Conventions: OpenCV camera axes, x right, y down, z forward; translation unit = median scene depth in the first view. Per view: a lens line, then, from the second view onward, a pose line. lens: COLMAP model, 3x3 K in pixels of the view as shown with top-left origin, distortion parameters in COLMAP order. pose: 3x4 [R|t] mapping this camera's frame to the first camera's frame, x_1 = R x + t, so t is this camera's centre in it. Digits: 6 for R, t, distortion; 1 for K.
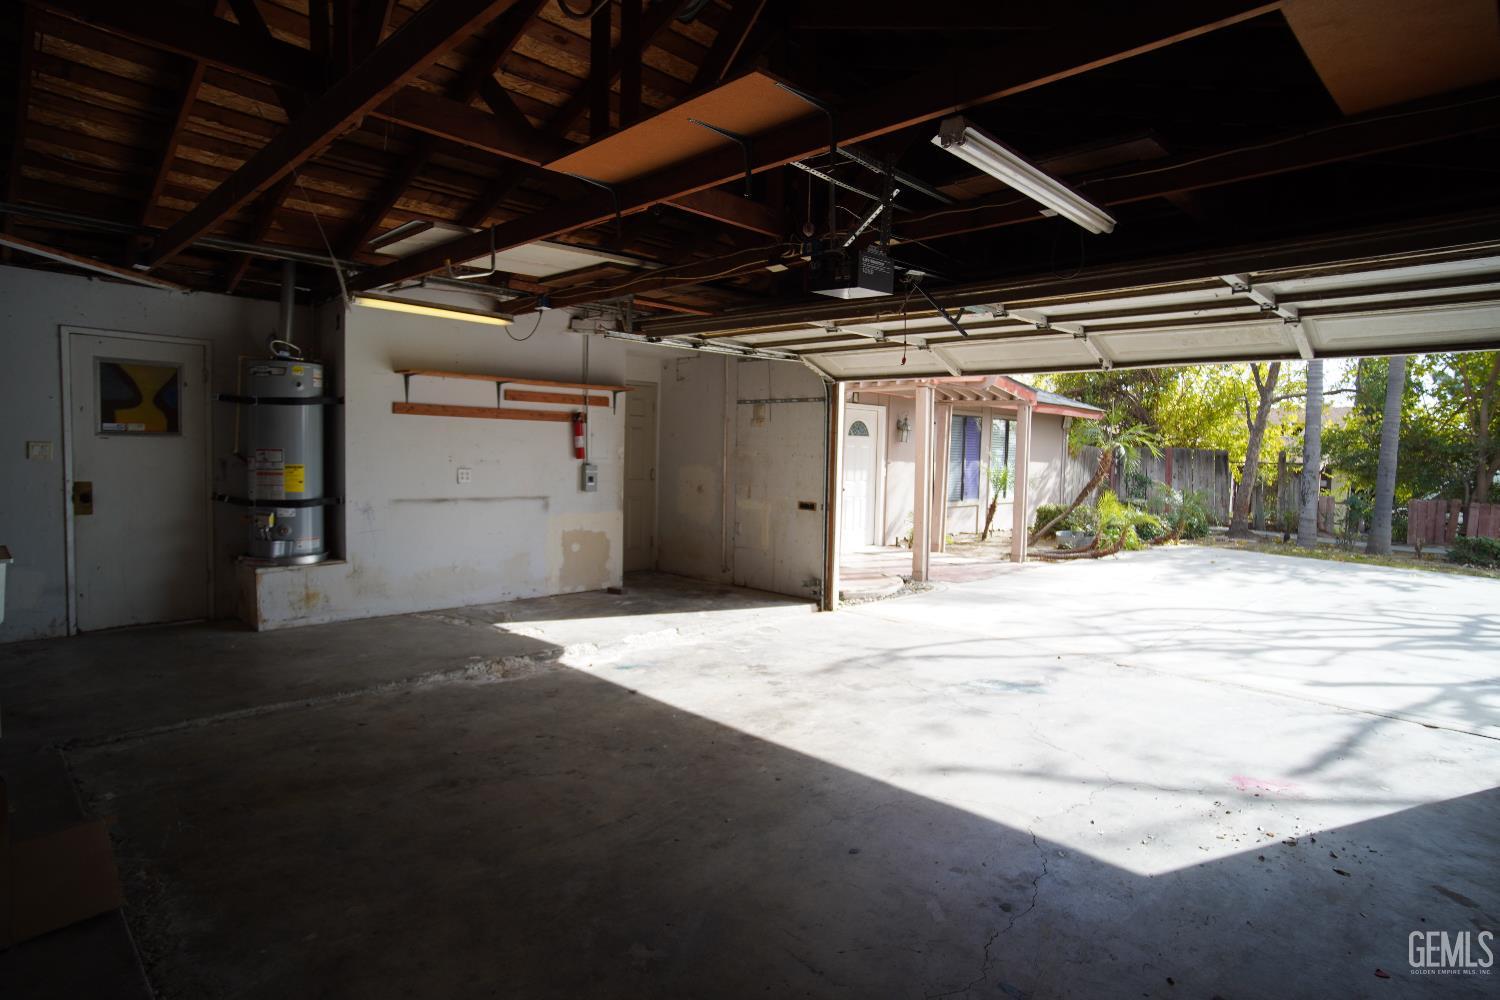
lens RADIAL K [[791.6, 0, 746.9], [0, 791.6, 504.4], [0, 0, 1]] dist [-0.006186, -0.000358]
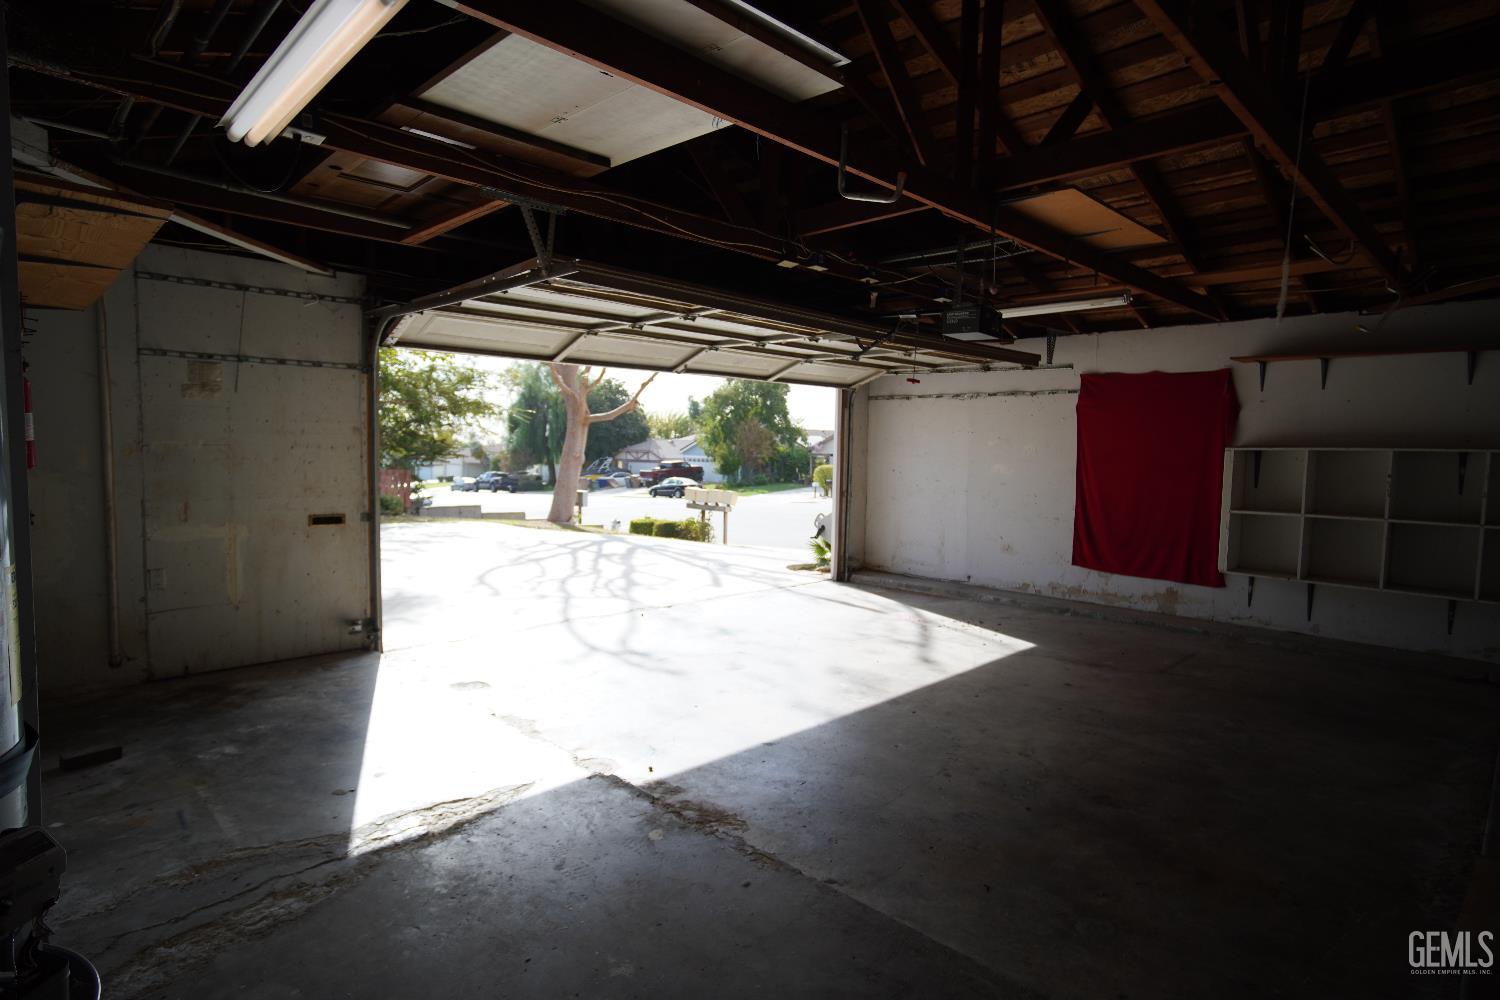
lens RADIAL K [[791.6, 0, 747.2], [0, 791.6, 493.5], [0, 0, 1]] dist [-0.006186, -0.000358]
pose [[0.030724, -0.090014, 0.995466, -0.606199], [0.045013, 0.995051, 0.088588, -0.066398], [-0.998514, 0.042087, 0.034624, 0.619459]]
